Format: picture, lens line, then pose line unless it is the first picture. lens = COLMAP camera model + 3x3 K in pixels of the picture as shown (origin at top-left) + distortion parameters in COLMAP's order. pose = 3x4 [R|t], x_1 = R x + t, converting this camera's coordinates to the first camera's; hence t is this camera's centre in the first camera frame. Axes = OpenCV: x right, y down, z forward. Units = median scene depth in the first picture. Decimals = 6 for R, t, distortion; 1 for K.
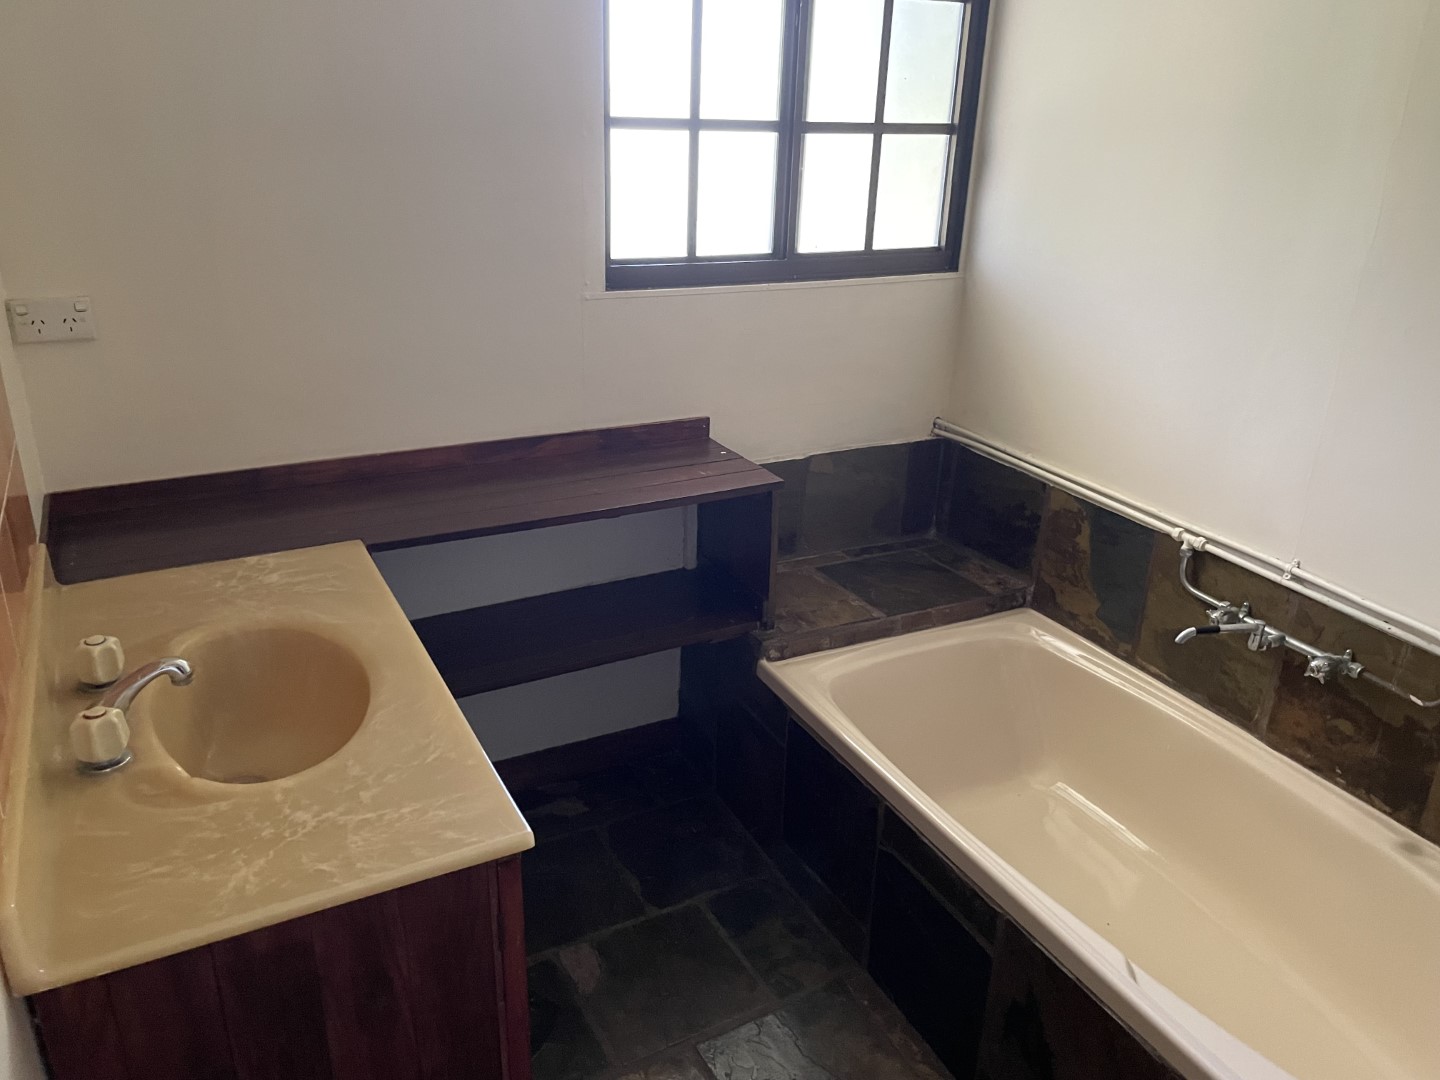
lens RADIAL K [[1092.6, 0, 719.3], [0, 1092.6, 536.9], [0, 0, 1]] dist [0.096691, -0.135588]
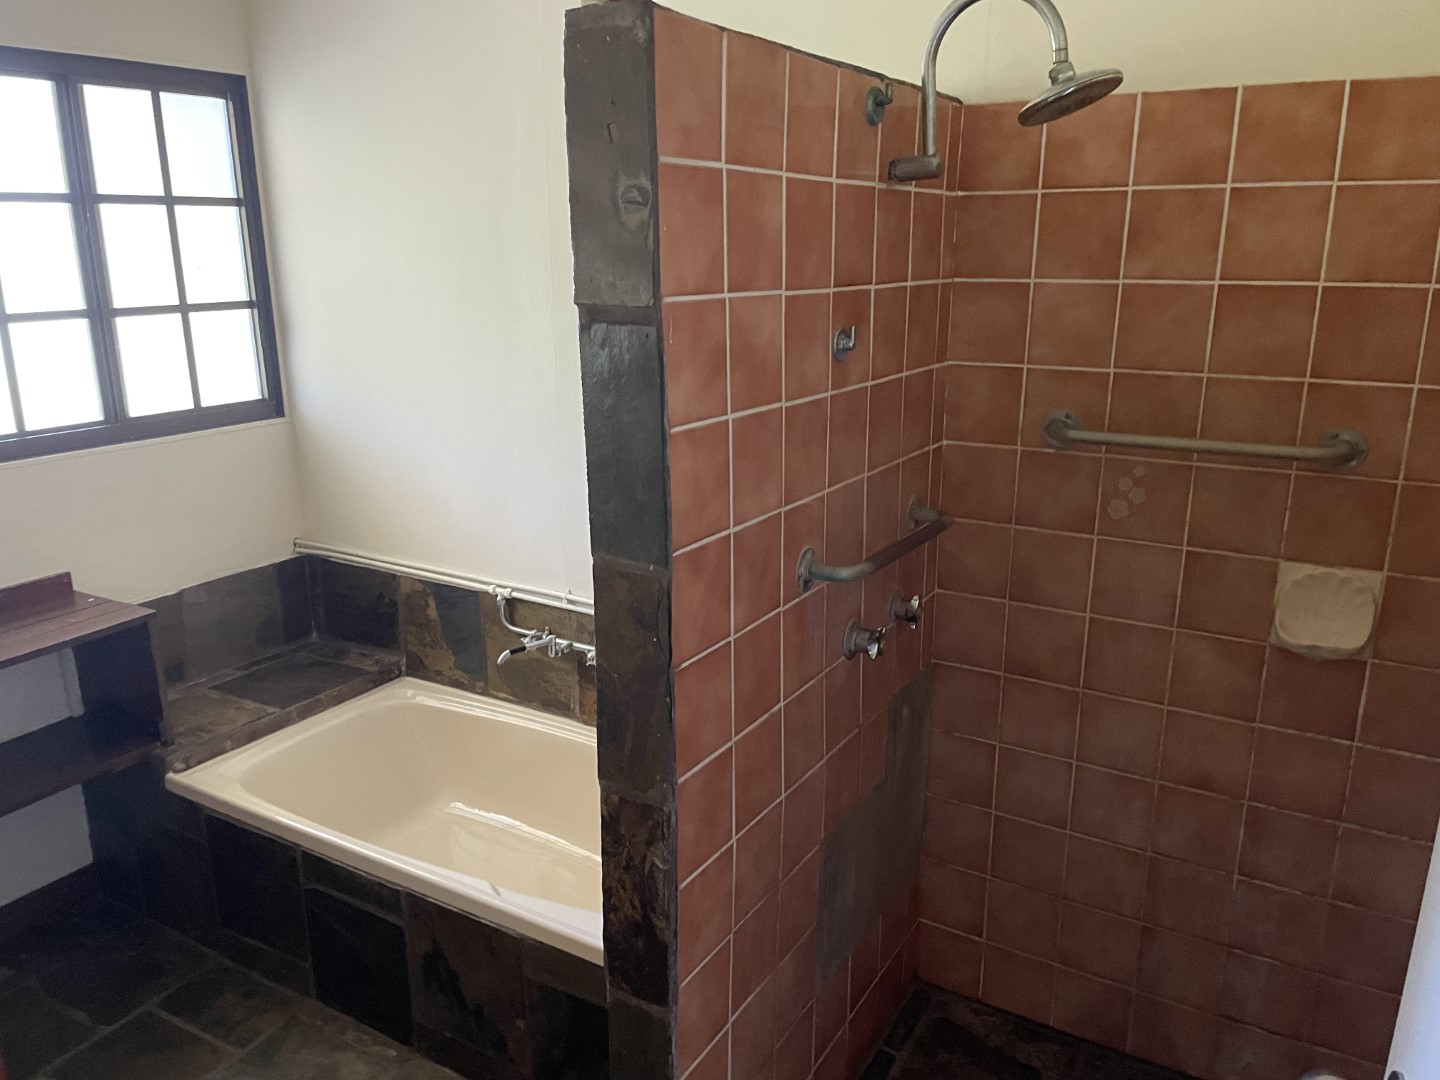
lens RADIAL K [[1088.4, 0, 711.2], [0, 1088.4, 550.2], [0, 0, 1]] dist [0.090166, -0.112916]
pose [[0.853174, -0.178223, 0.490236, -0.000924], [0.226379, 0.973211, -0.040170, 0.058097], [-0.469944, 0.145251, 0.870664, -0.259816]]
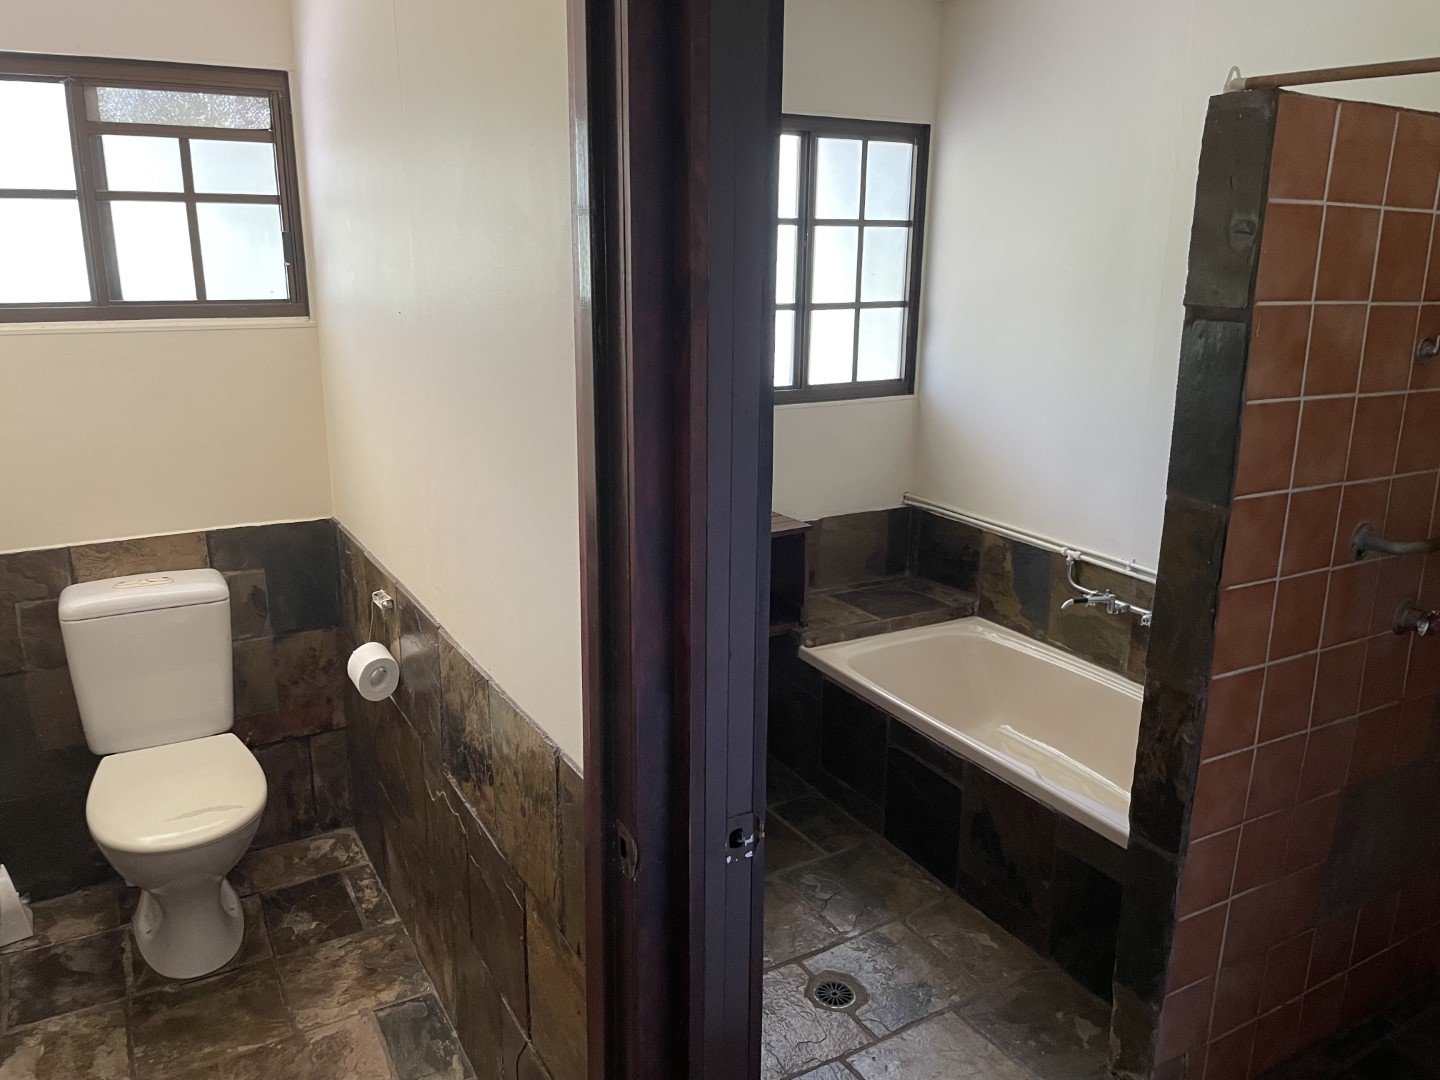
lens RADIAL K [[1092.6, 0, 719.3], [0, 1092.6, 536.9], [0, 0, 1]] dist [0.096691, -0.135588]
pose [[0.998823, -0.034206, 0.034384, -0.115319], [0.038250, 0.991440, -0.124834, 0.139197], [-0.029820, 0.126003, 0.991582, -0.487415]]
